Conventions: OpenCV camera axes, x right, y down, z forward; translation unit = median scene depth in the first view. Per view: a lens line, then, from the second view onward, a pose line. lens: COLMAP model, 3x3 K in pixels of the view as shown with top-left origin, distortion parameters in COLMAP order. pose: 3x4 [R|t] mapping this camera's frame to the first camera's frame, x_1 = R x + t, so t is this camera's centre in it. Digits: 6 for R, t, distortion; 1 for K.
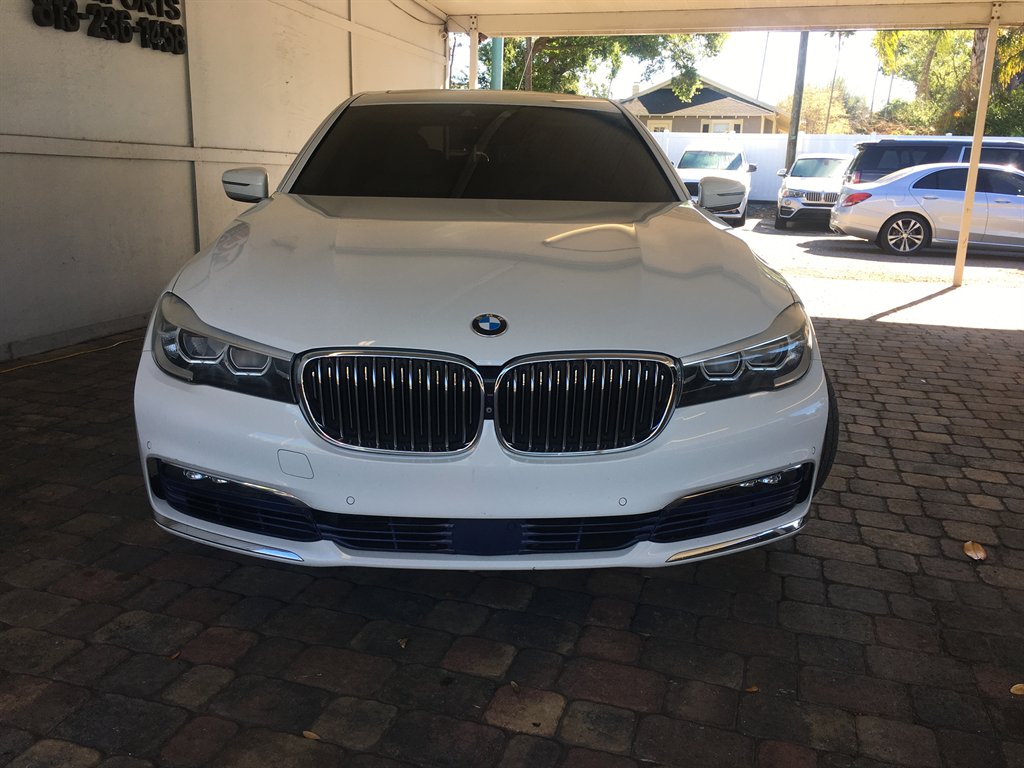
lens RADIAL K [[867.2, 0, 513.4], [0, 867.2, 377.2], [0, 0, 1]] dist [0.084845, -0.114066]
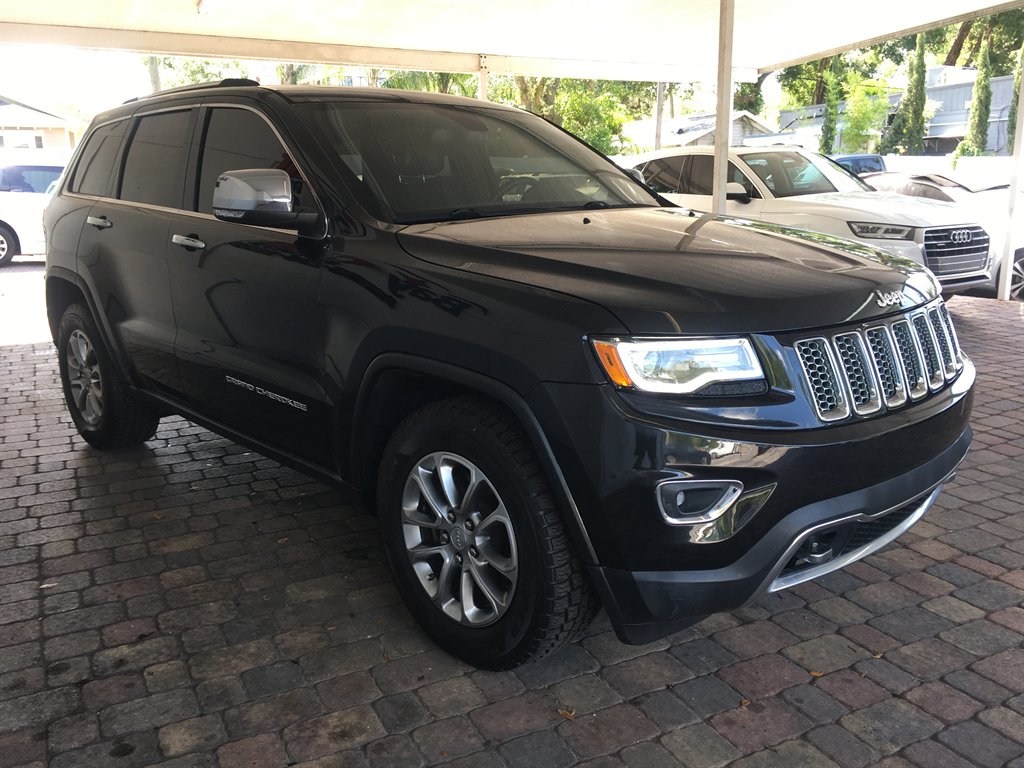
lens RADIAL K [[867.2, 0, 509.8], [0, 867.2, 381.9], [0, 0, 1]] dist [0.084845, -0.114066]
pose [[0.705153, -0.194205, 0.681941, -0.571199], [0.196406, 0.977626, 0.075320, -0.112381], [-0.681310, 0.080825, 0.727519, 0.220939]]
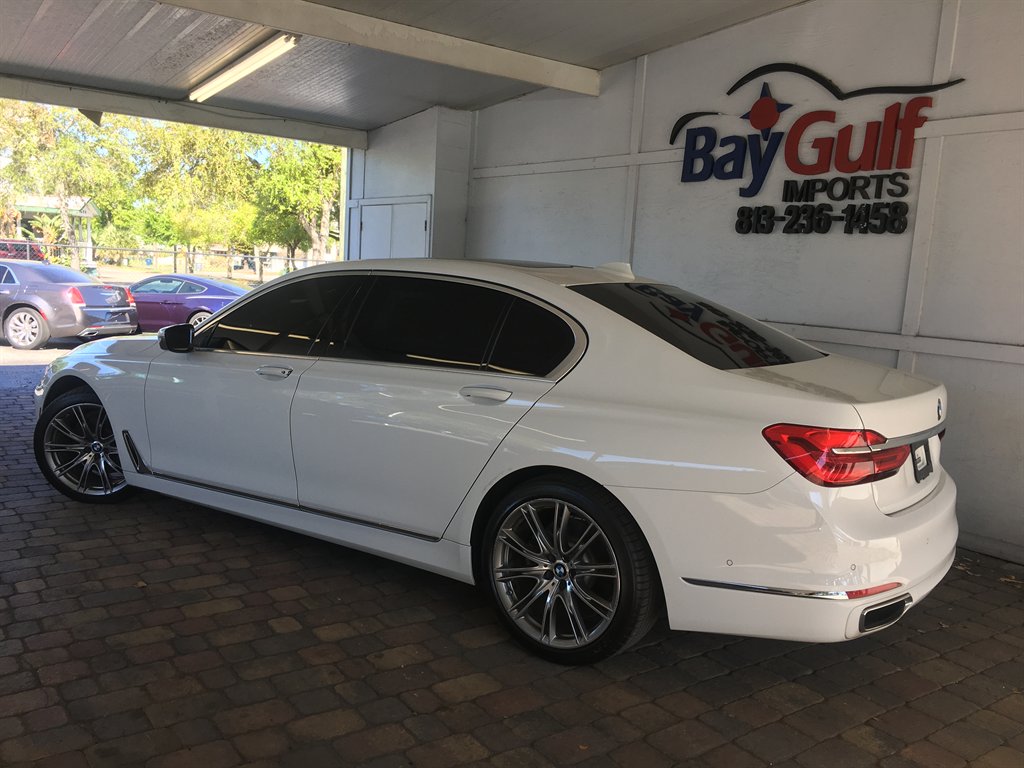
lens RADIAL K [[867.2, 0, 512.8], [0, 867.2, 380.8], [0, 0, 1]] dist [0.084845, -0.114066]
pose [[-0.599233, 0.040180, -0.799565, 0.658777], [-0.253274, 0.937927, 0.236949, -0.396230], [0.759455, 0.344497, -0.551861, 1.454263]]
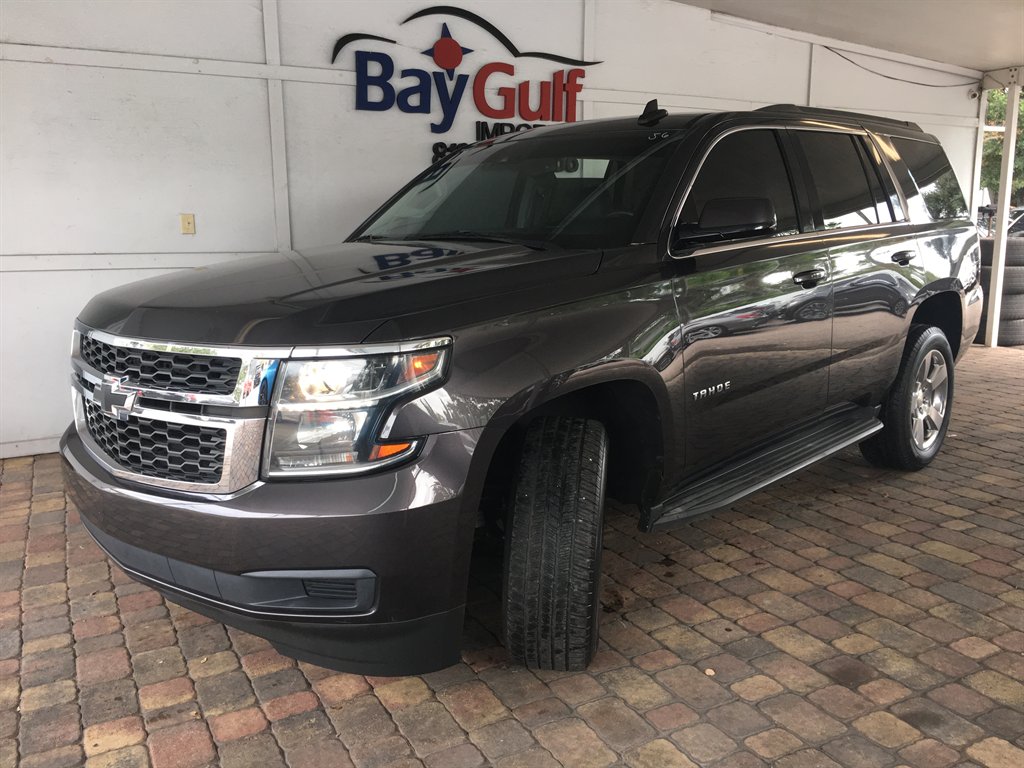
lens RADIAL K [[867.2, 0, 514.1], [0, 867.2, 381.7], [0, 0, 1]] dist [0.084845, -0.114066]
pose [[0.703875, 0.090814, -0.704495, 0.490103], [-0.132446, 0.991180, -0.004560, -0.081755], [0.697867, 0.096517, 0.709694, 0.160138]]
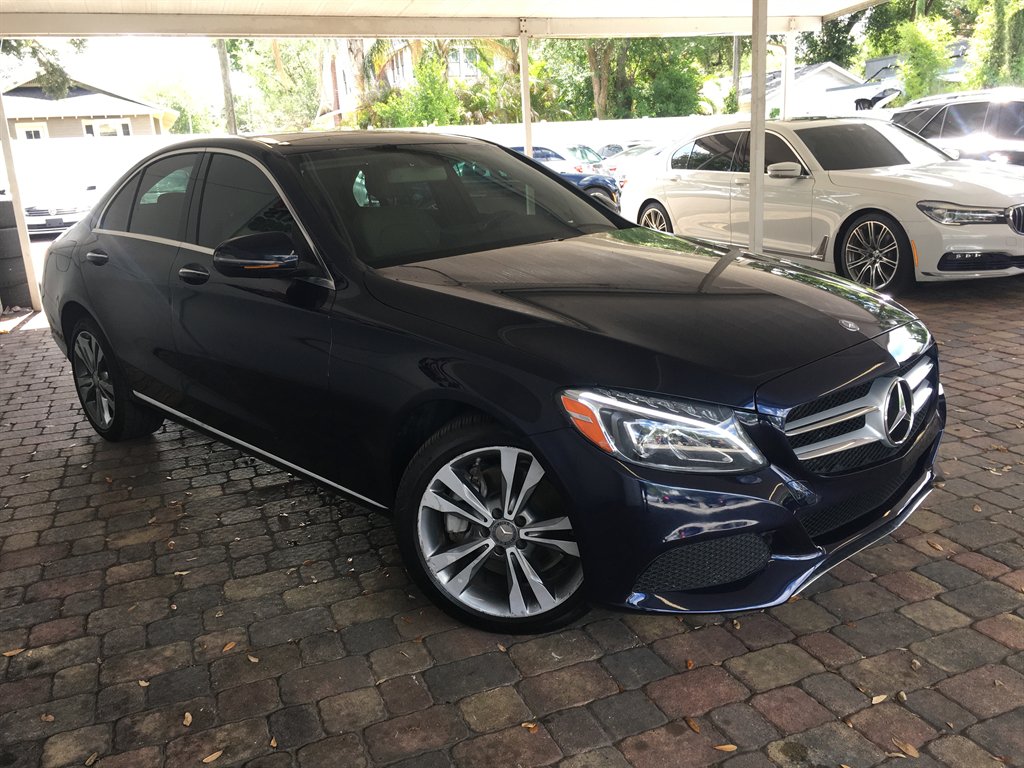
lens RADIAL K [[867.2, 0, 510.0], [0, 867.2, 381.7], [0, 0, 1]] dist [0.084845, -0.114066]
pose [[0.765038, -0.228401, 0.602122, -0.474979], [0.221326, 0.971291, 0.087226, -0.099506], [-0.604758, 0.066535, 0.793625, 0.189230]]
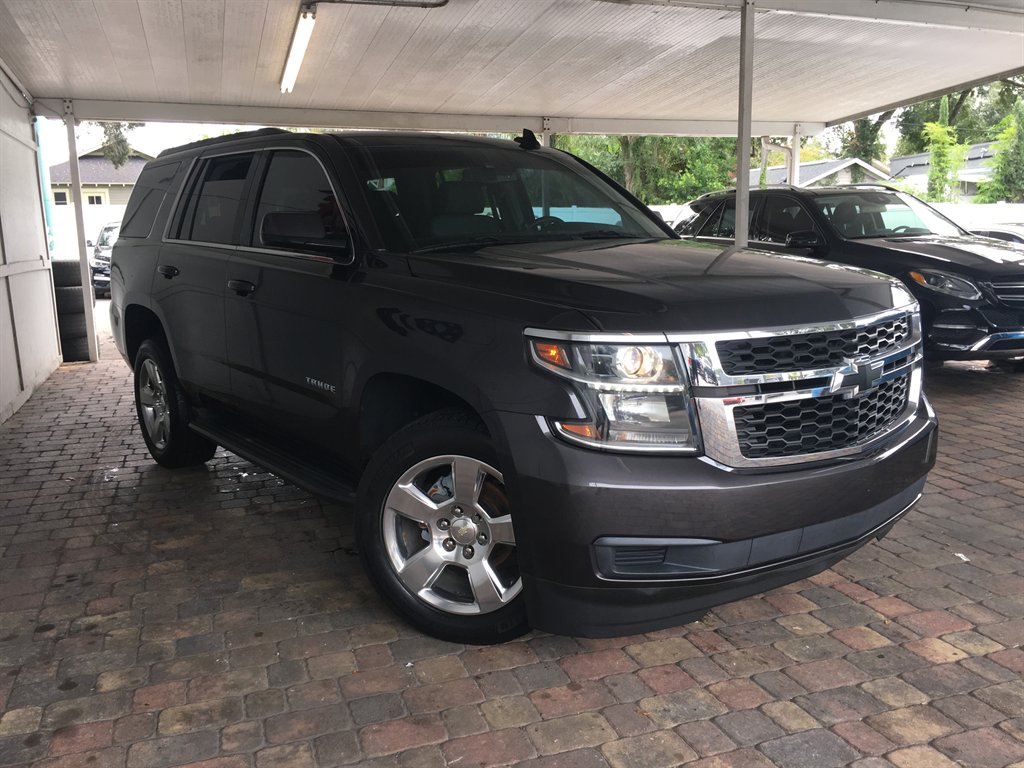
lens RADIAL K [[867.2, 0, 510.0], [0, 867.2, 381.9], [0, 0, 1]] dist [0.084845, -0.114066]
pose [[0.794690, -0.143746, 0.589750, -0.525288], [0.179641, 0.983730, -0.002291, -0.078670], [-0.579826, 0.107764, 0.807582, 0.051492]]
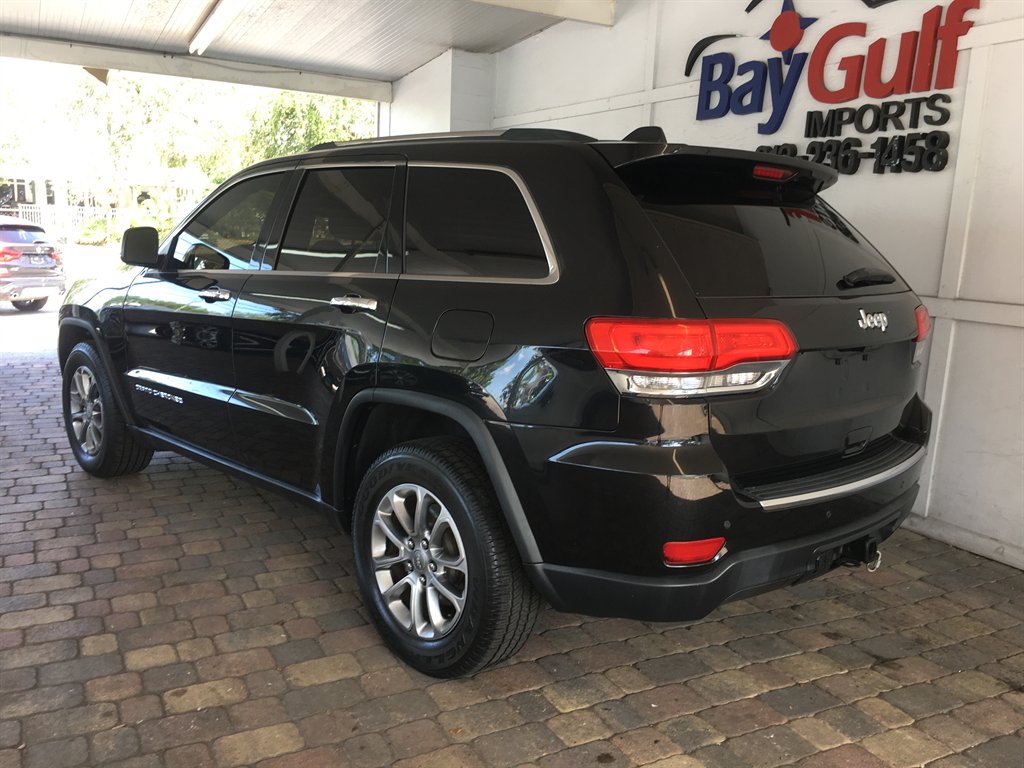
lens RADIAL K [[867.2, 0, 513.1], [0, 867.2, 383.3], [0, 0, 1]] dist [0.084845, -0.114066]
pose [[-0.697059, 0.066588, -0.713915, 0.438942], [-0.223713, 0.925776, 0.304780, -0.406956], [0.681220, 0.372162, -0.630424, 1.494205]]
